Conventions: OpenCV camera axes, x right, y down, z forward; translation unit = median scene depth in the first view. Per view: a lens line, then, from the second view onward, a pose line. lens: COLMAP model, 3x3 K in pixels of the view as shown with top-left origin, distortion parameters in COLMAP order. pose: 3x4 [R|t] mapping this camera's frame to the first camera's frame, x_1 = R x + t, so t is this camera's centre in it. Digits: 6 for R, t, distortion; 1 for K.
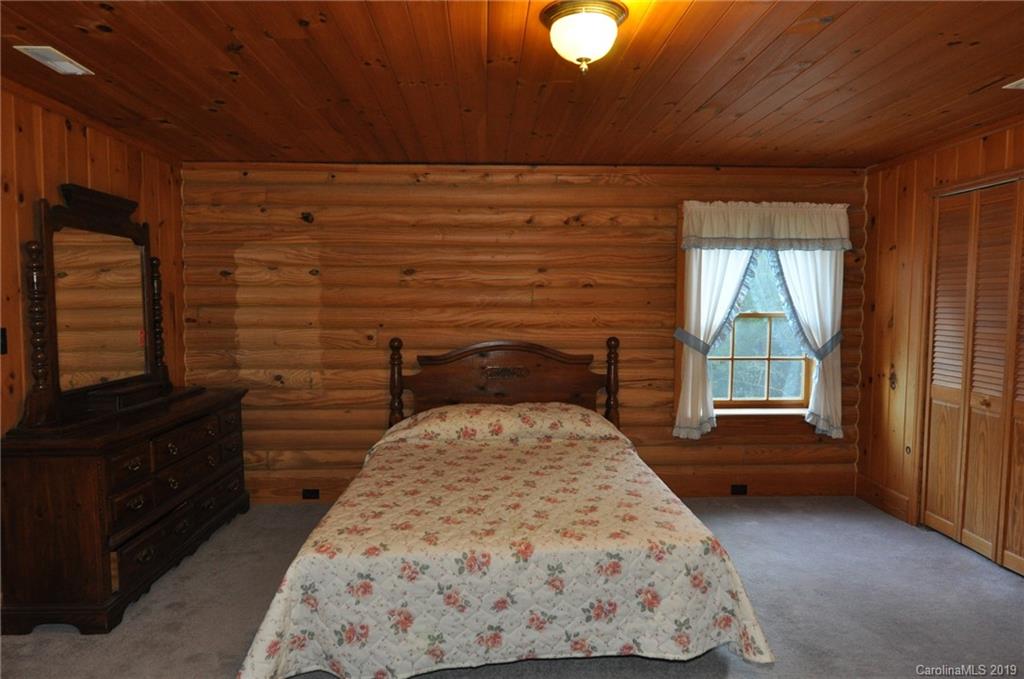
lens RADIAL K [[623.7, 0, 515.8], [0, 623.7, 339.1], [0, 0, 1]] dist [-0.004785, -0.012738]
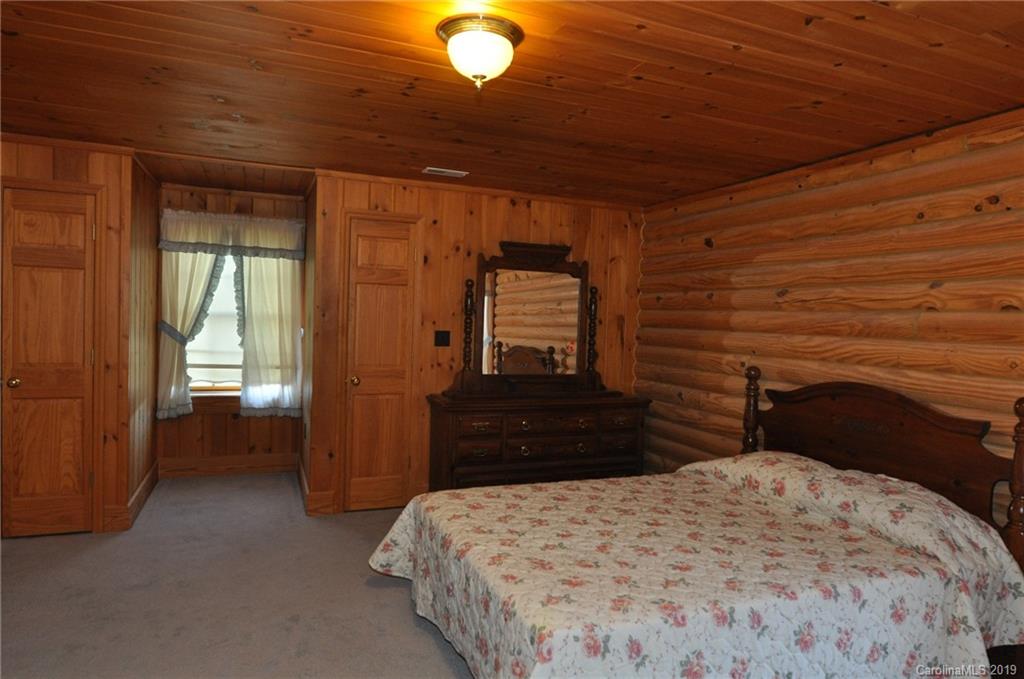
lens RADIAL K [[623.7, 0, 515.8], [0, 623.7, 339.1], [0, 0, 1]] dist [-0.004785, -0.012738]
pose [[0.331620, 0.041257, -0.942511, 0.596113], [-0.090256, 0.995848, 0.011835, -0.022519], [0.939086, 0.081142, 0.333967, 0.411905]]
